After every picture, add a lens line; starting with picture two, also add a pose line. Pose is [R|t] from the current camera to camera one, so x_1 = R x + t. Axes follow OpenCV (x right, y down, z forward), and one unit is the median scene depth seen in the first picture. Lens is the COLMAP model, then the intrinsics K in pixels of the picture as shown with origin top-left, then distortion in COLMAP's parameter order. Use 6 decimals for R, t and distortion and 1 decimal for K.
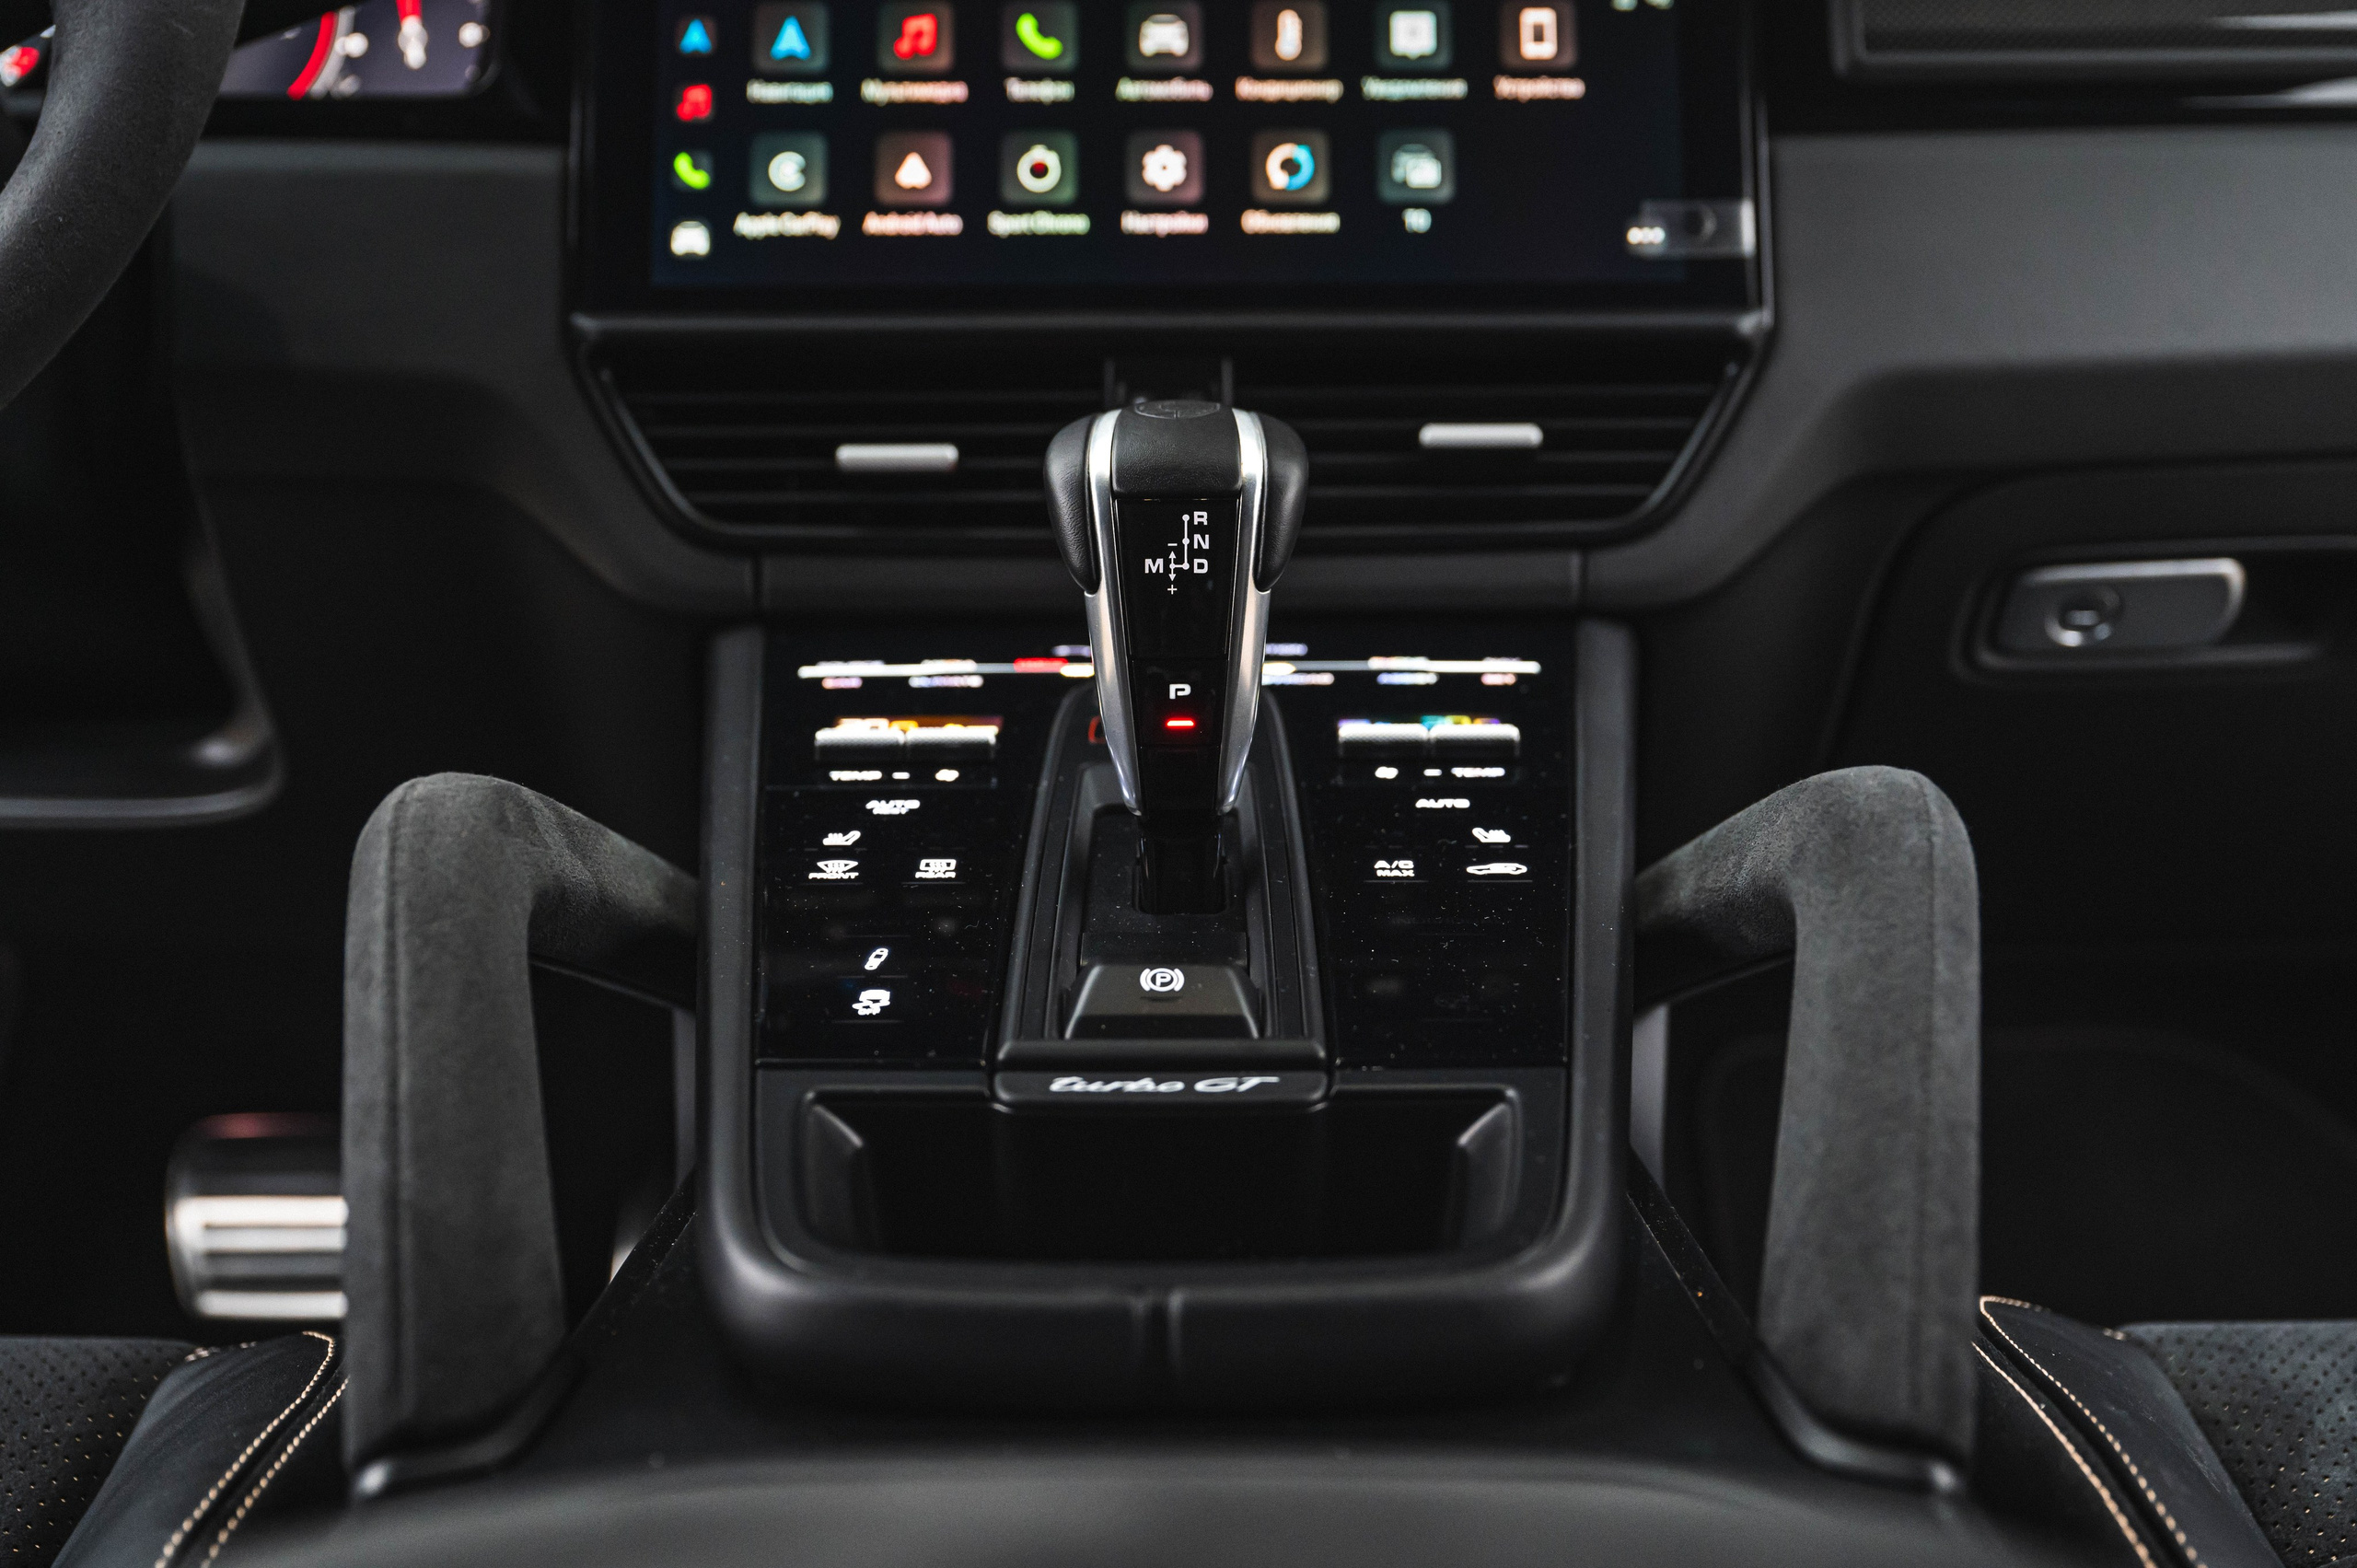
lens RADIAL K [[2586.4, 0, 1177.6], [0, 2586.4, 780.1], [0, 0, 1]] dist [-0.001571, 0.000000]
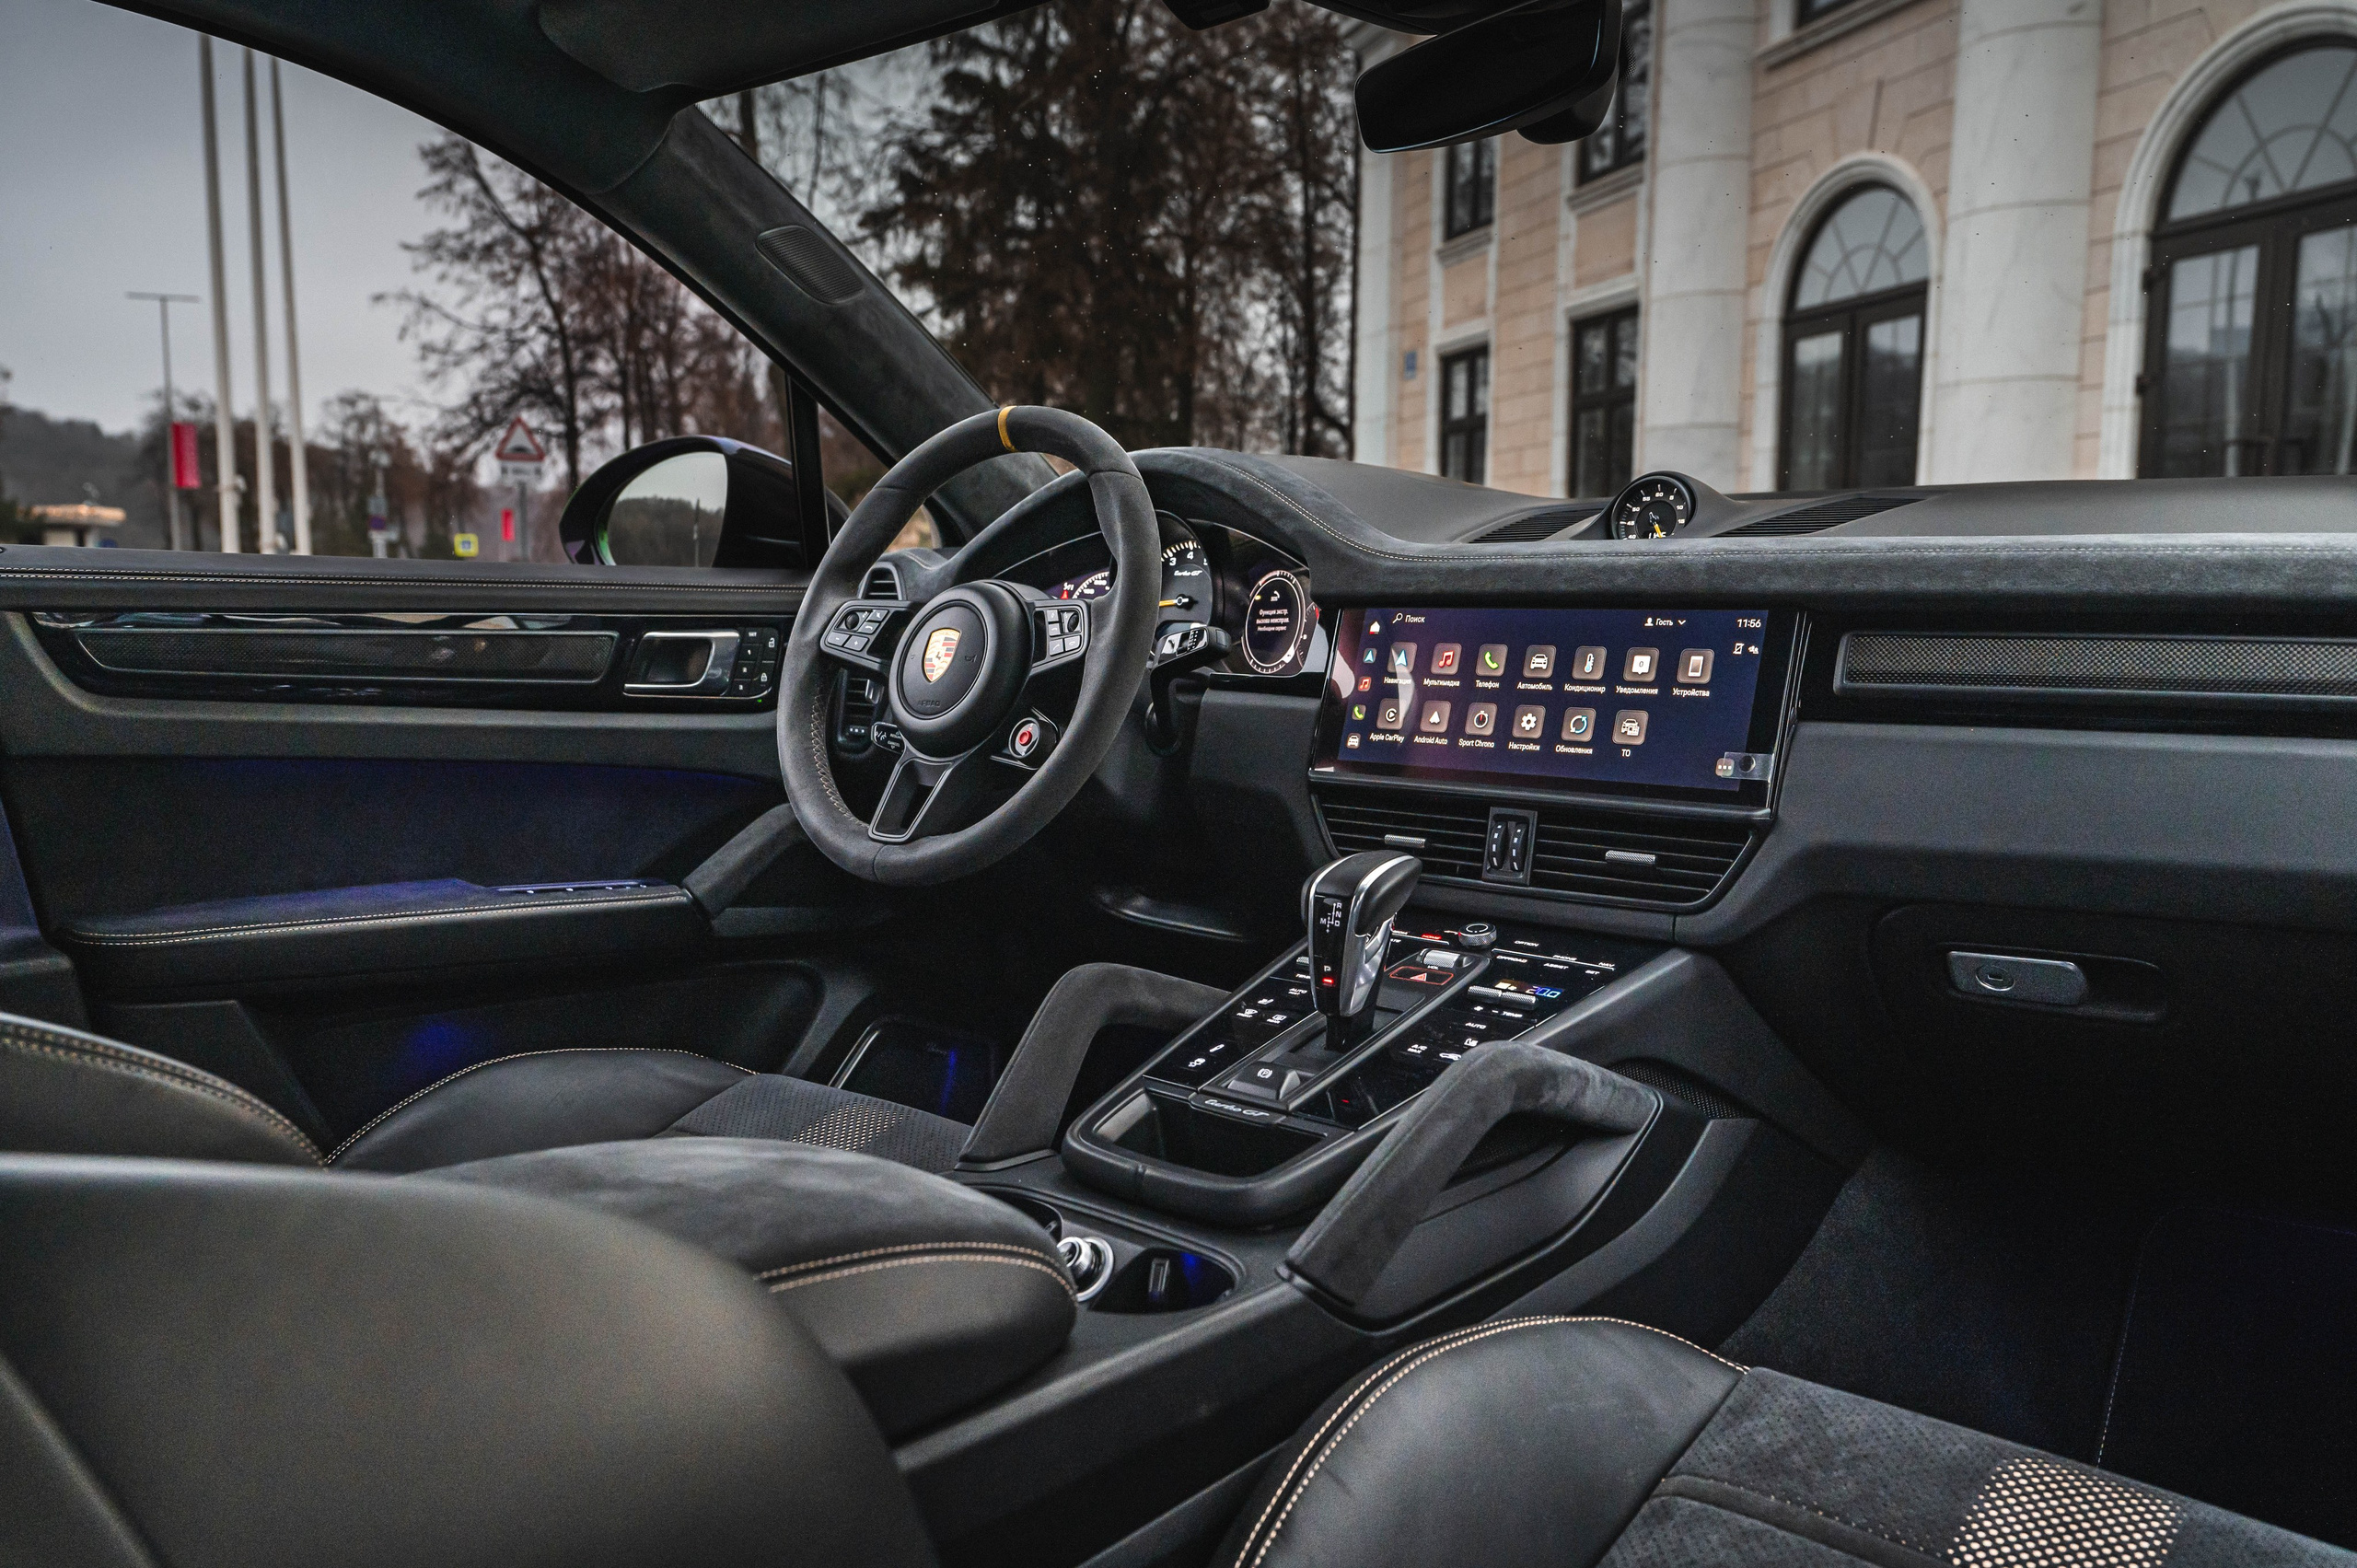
lens RADIAL K [[1841.3, 0, 1177.4], [0, 1841.3, 787.1], [0, 0, 1]] dist [0.009651, 0.002104]
pose [[0.739982, 0.077177, -0.668184, 0.846901], [-0.096687, 0.995284, 0.007881, -0.163782], [0.665641, 0.058772, 0.743954, -0.393418]]
